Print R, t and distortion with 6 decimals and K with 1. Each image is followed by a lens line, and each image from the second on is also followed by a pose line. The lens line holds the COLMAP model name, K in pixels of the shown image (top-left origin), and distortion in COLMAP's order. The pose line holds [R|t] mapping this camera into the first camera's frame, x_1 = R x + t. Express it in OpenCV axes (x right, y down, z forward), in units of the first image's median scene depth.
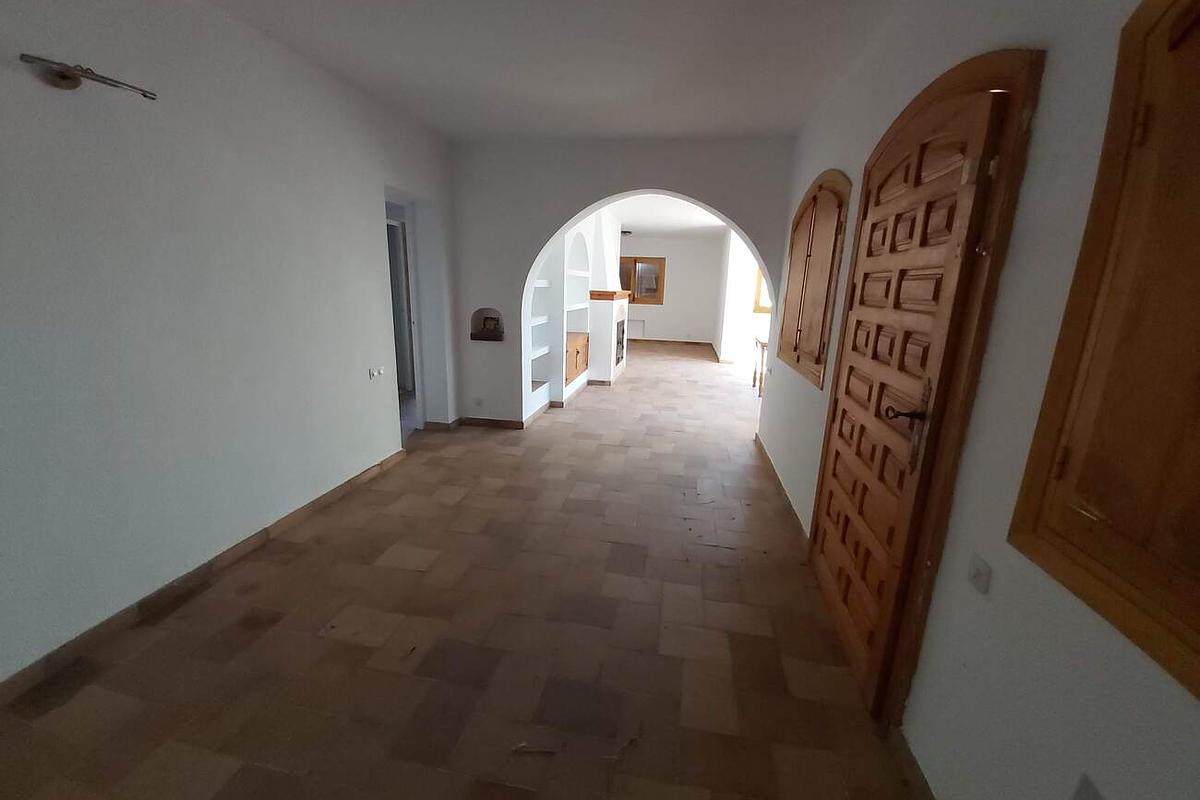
lens RADIAL K [[473.6, 0, 602.4], [0, 473.6, 394.5], [0, 0, 1]] dist [0.001619, 0.000160]
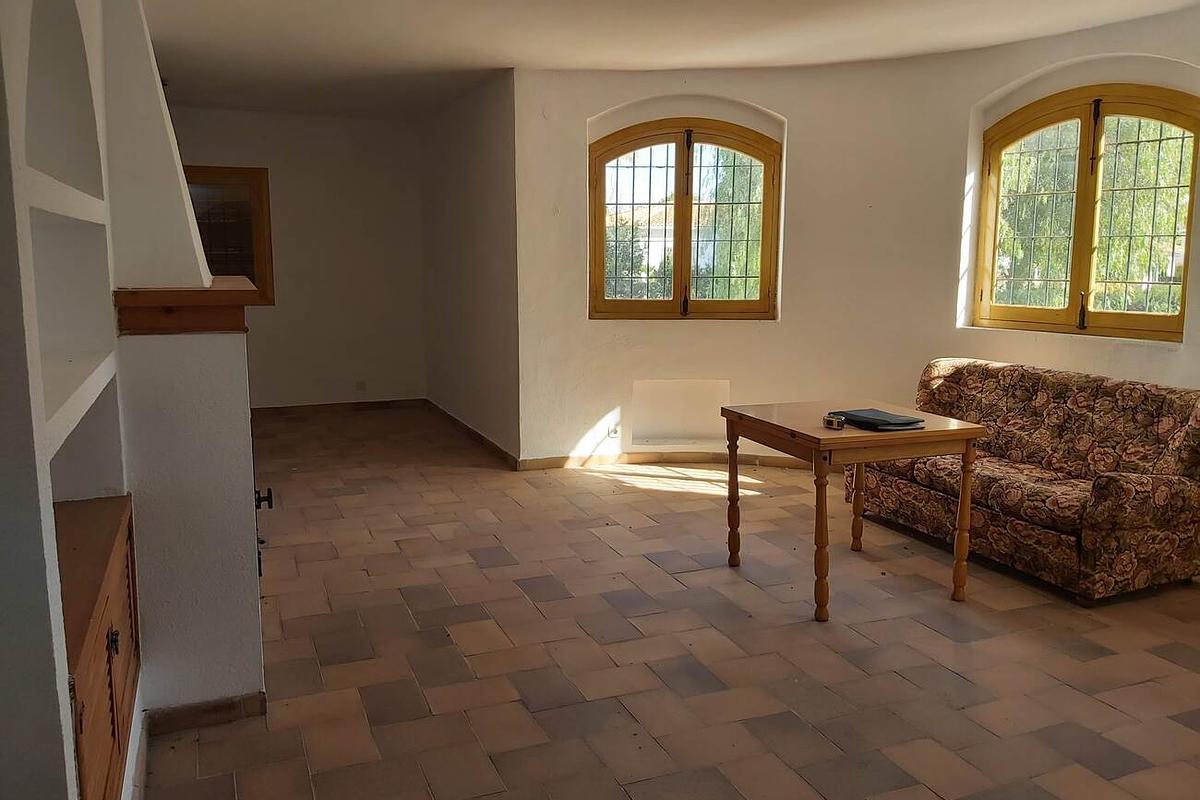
lens RADIAL K [[930.1, 0, 600.0], [0, 930.1, 400.0], [0, 0, 1]] dist [0.084036, -0.211734]
pose [[0.843365, -0.126355, 0.522274, -0.048725], [0.156935, 0.987502, -0.014508, -0.102327], [-0.513914, 0.094198, 0.852654, 0.422110]]
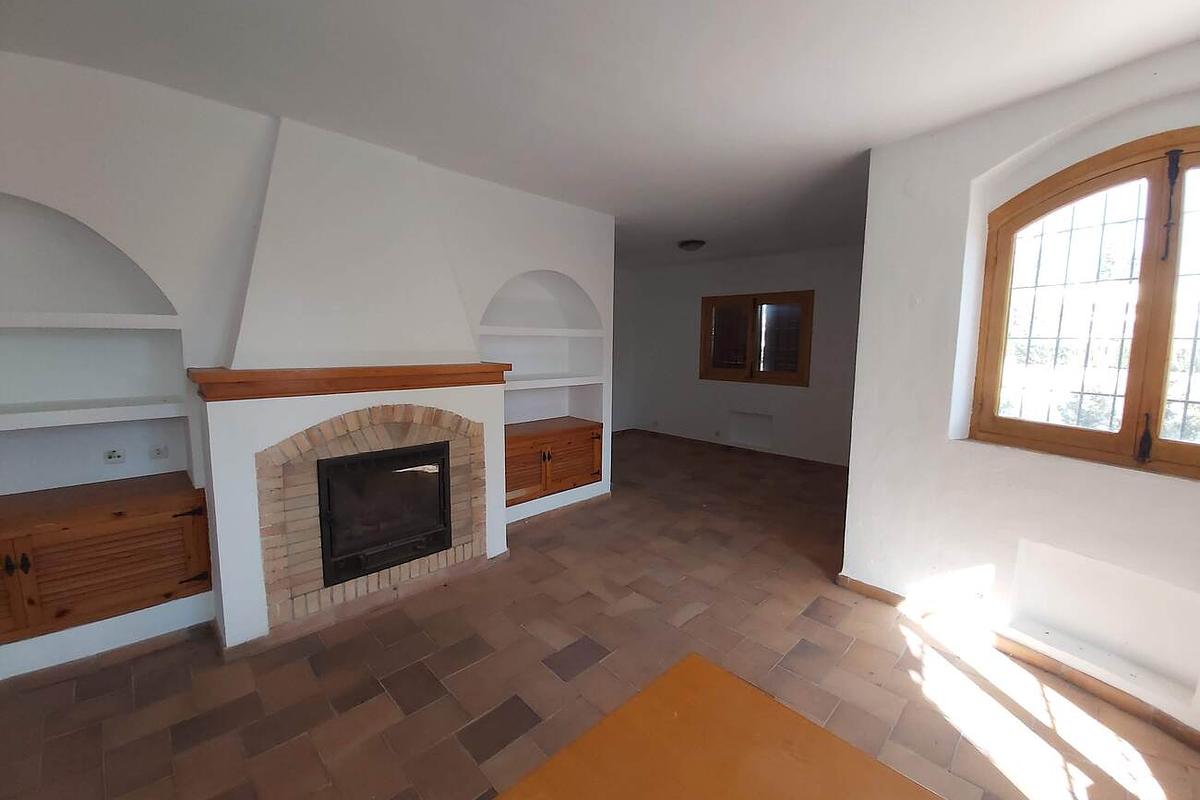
lens RADIAL K [[473.6, 0, 602.4], [0, 473.6, 394.5], [0, 0, 1]] dist [0.001619, 0.000160]
pose [[0.814210, 0.027634, -0.579912, 0.313402], [-0.107862, 0.988677, -0.104329, -0.148447], [0.570462, 0.147496, 0.807971, 0.675597]]
